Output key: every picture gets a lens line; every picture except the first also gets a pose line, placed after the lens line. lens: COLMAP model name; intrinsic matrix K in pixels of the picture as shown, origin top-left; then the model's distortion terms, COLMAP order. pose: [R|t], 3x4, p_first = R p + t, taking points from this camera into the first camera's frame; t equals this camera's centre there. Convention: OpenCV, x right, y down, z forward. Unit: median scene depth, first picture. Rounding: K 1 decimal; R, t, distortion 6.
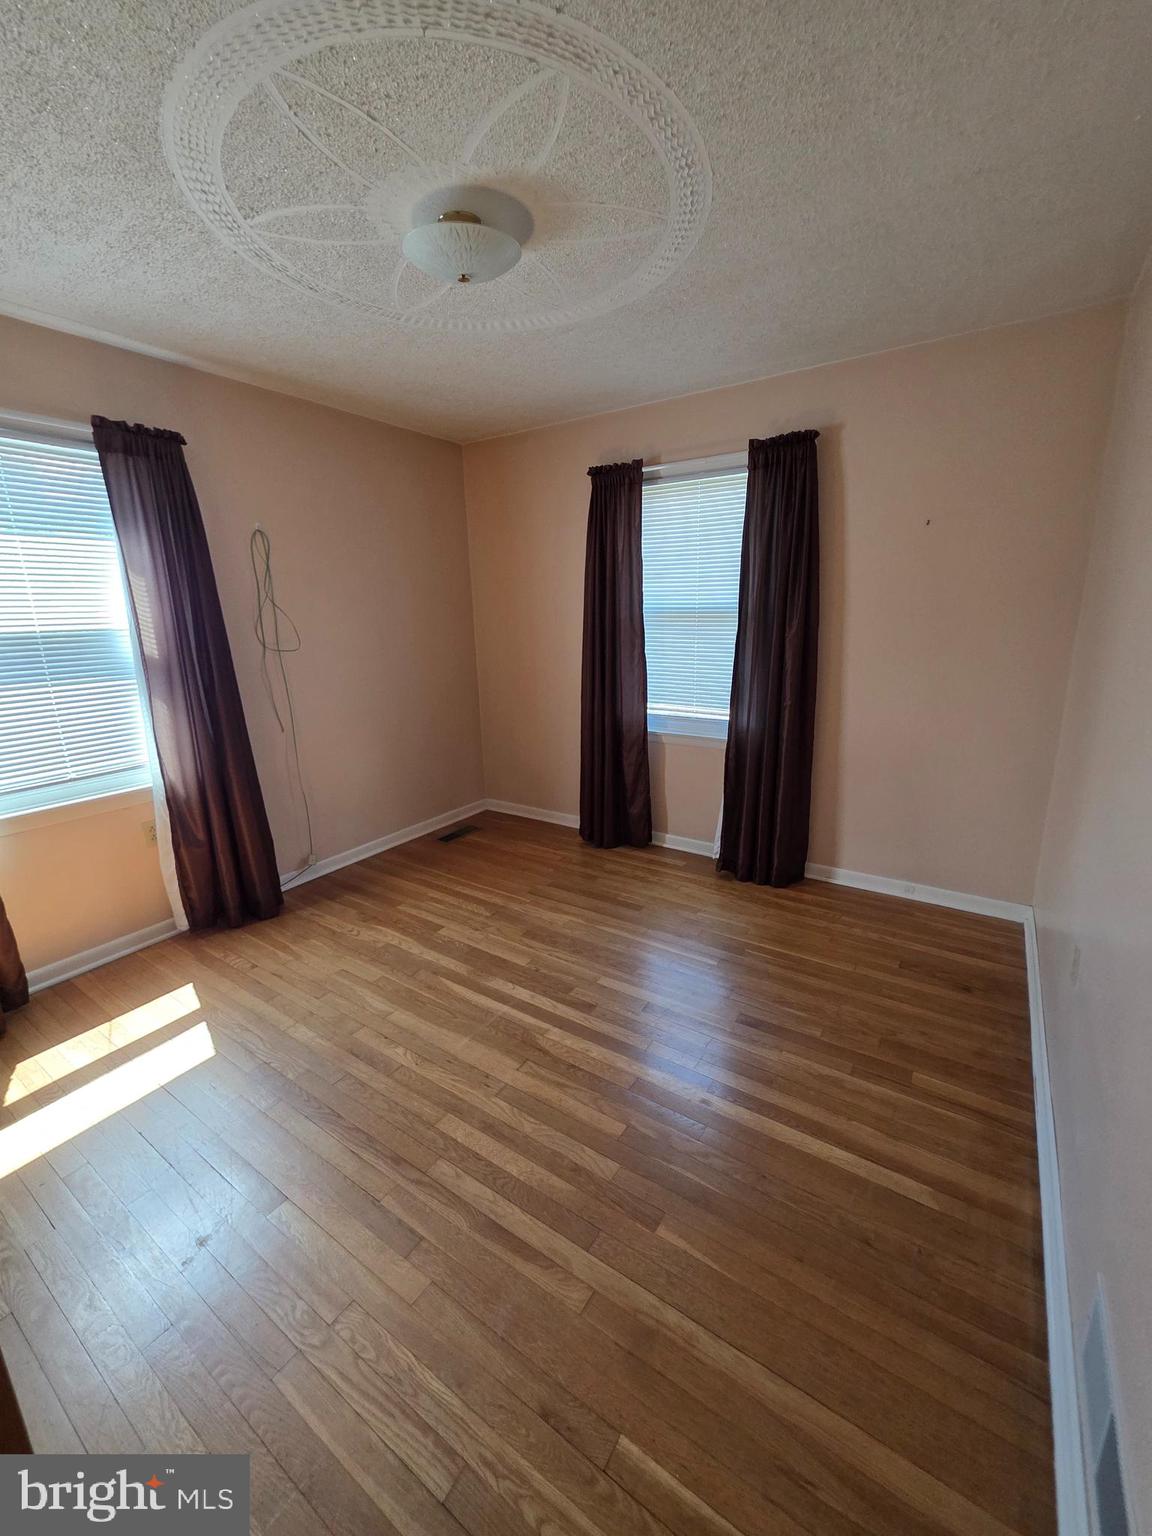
lens RADIAL K [[614.7, 0, 581.9], [0, 614.7, 759.3], [0, 0, 1]] dist [0.002634, -0.000631]
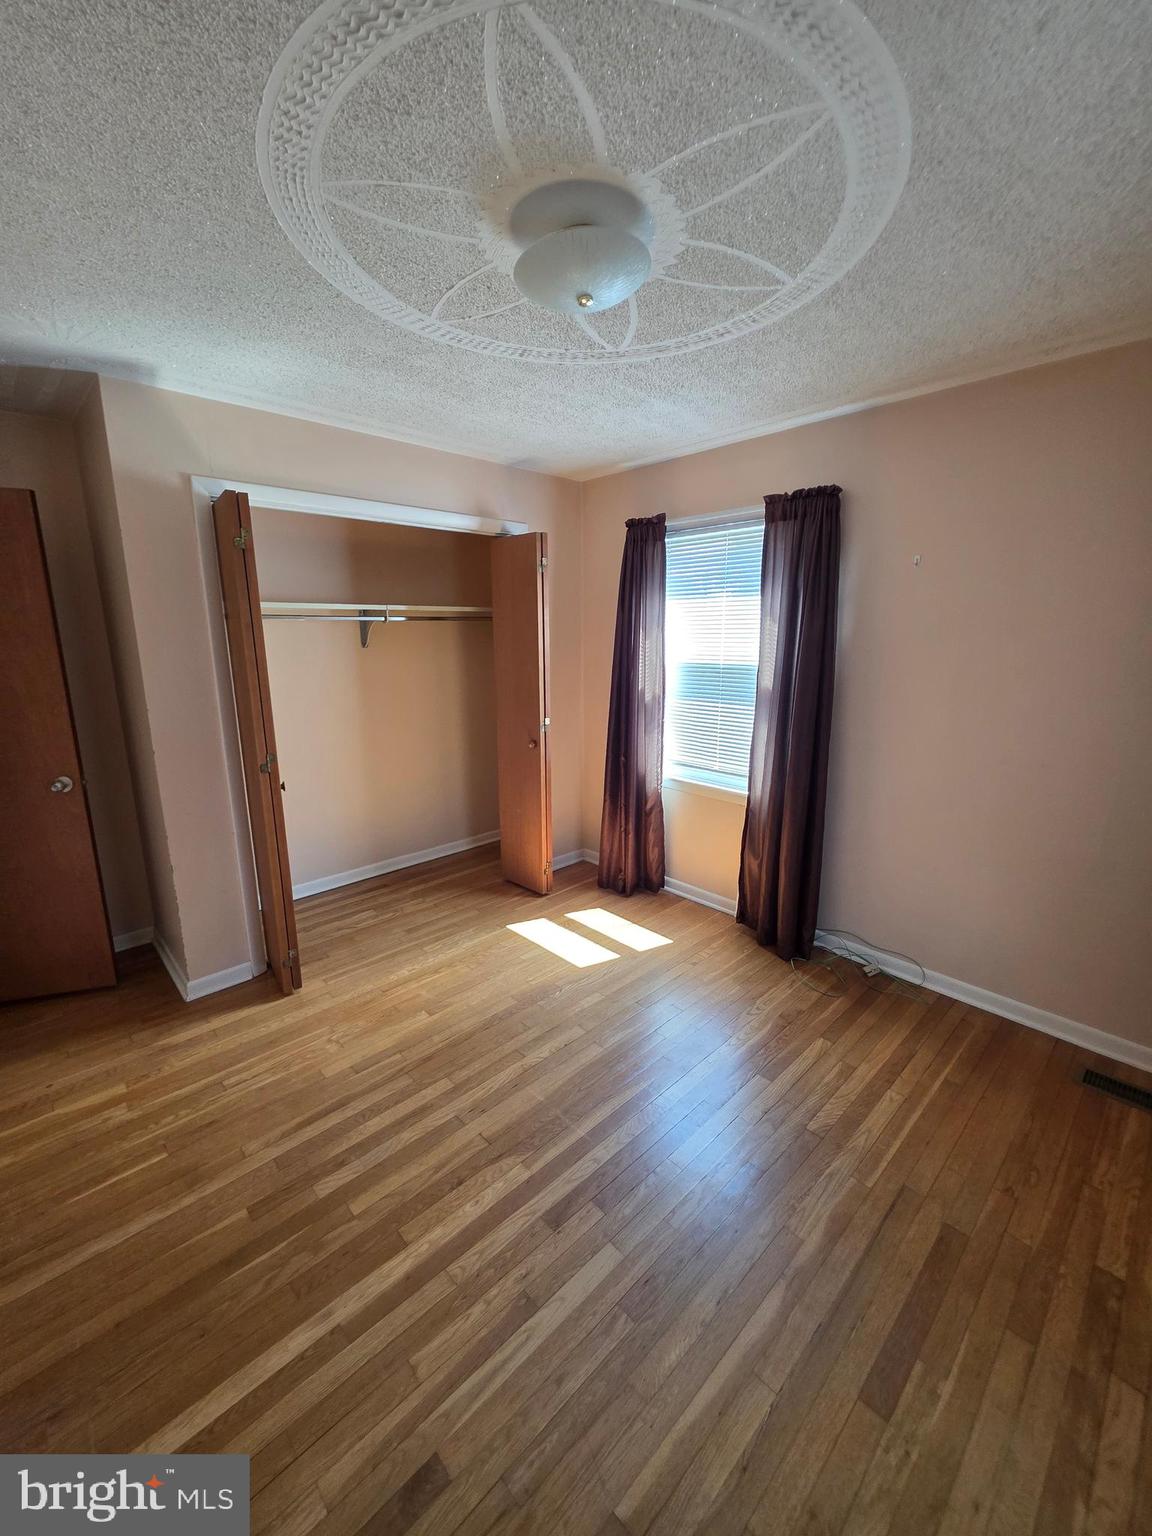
lens RADIAL K [[612.0, 0, 584.9], [0, 612.0, 757.1], [0, 0, 1]] dist [0.001506, 0.000017]
pose [[-0.210429, 0.220329, -0.952457, 0.577258], [-0.225847, 0.936961, 0.266641, -0.318027], [0.951164, 0.271219, -0.147403, 0.989764]]
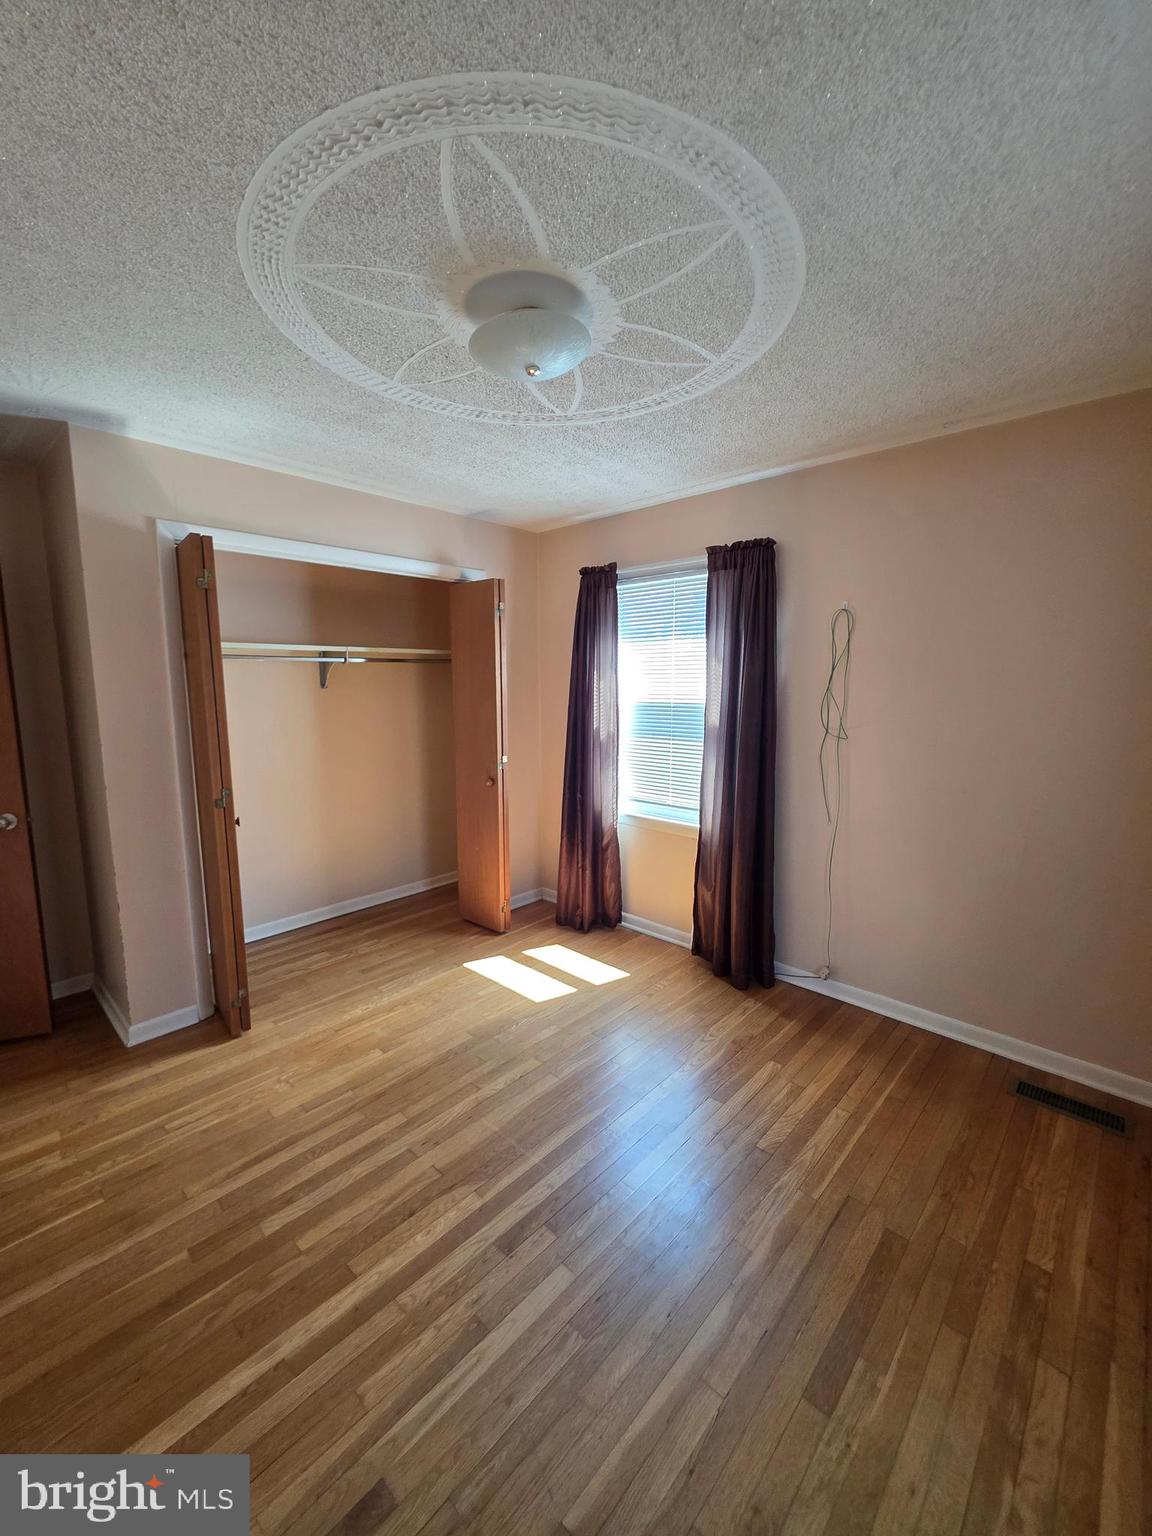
lens RADIAL K [[614.7, 0, 581.9], [0, 614.7, 759.3], [0, 0, 1]] dist [0.002634, -0.000631]
pose [[-0.154861, 0.149505, -0.976558, 0.625360], [-0.231059, 0.955587, 0.182936, -0.304690], [0.960536, 0.253973, -0.113439, 1.018878]]
